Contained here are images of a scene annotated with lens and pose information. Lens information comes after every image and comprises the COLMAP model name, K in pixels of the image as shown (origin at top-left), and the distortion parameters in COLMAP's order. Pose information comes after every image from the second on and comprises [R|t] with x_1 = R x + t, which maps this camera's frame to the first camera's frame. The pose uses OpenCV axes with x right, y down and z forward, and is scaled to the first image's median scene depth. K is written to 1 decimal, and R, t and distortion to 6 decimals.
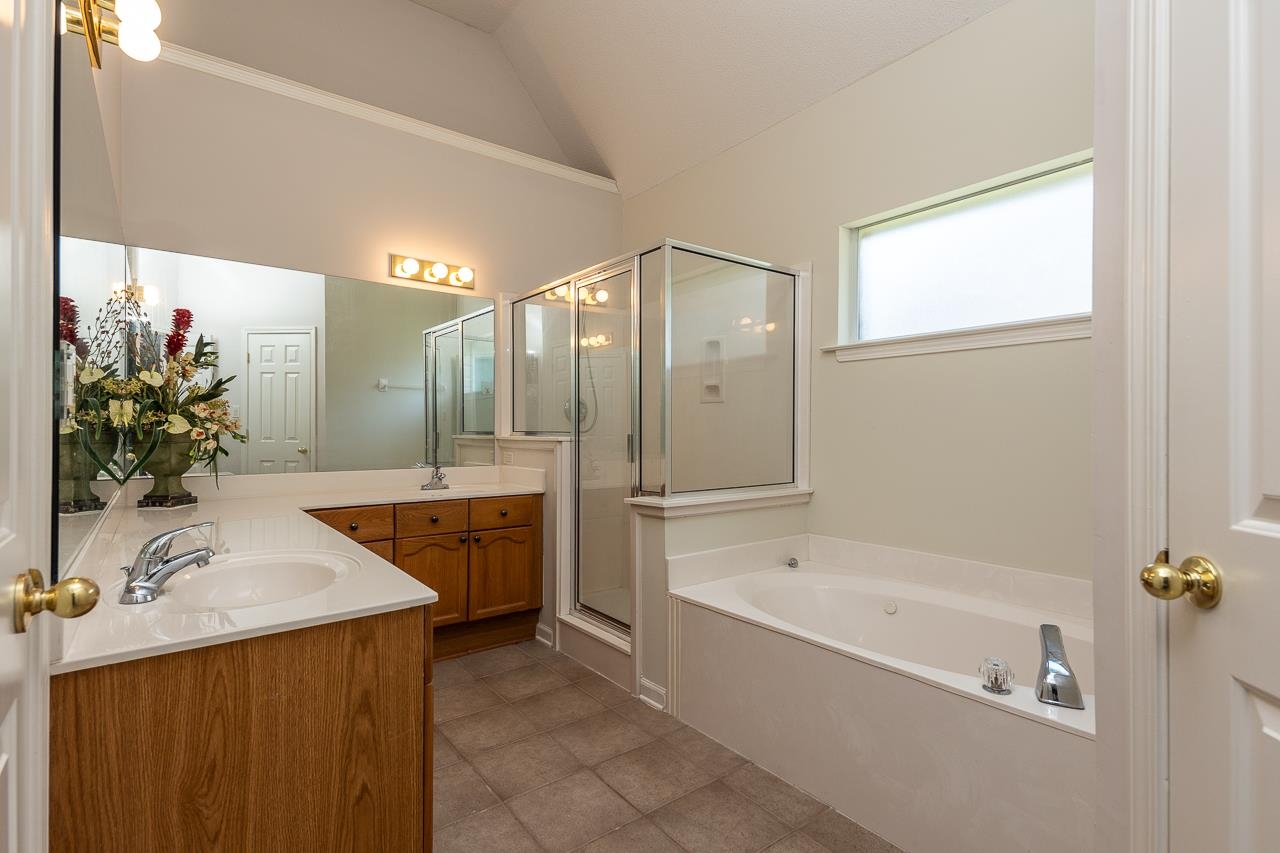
lens RADIAL K [[609.8, 0, 638.4], [0, 609.8, 427.5], [0, 0, 1]] dist [0.051009, -0.019498]
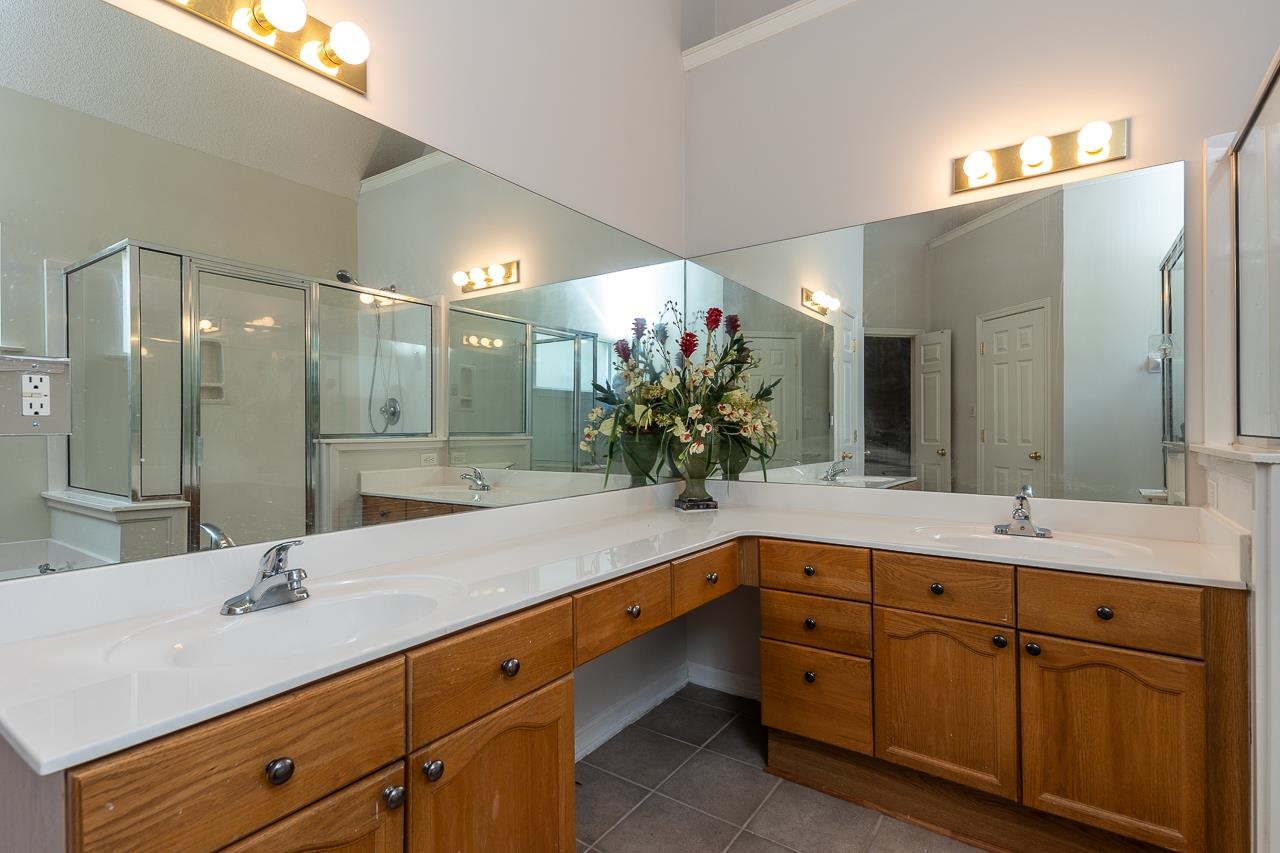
lens RADIAL K [[609.8, 0, 640.8], [0, 609.8, 428.7], [0, 0, 1]] dist [0.051009, -0.019498]
pose [[0.295309, -0.002849, -0.955398, 0.131592], [0.004537, 0.999988, -0.001580, -0.000194], [0.955391, -0.003868, 0.295318, 0.539792]]
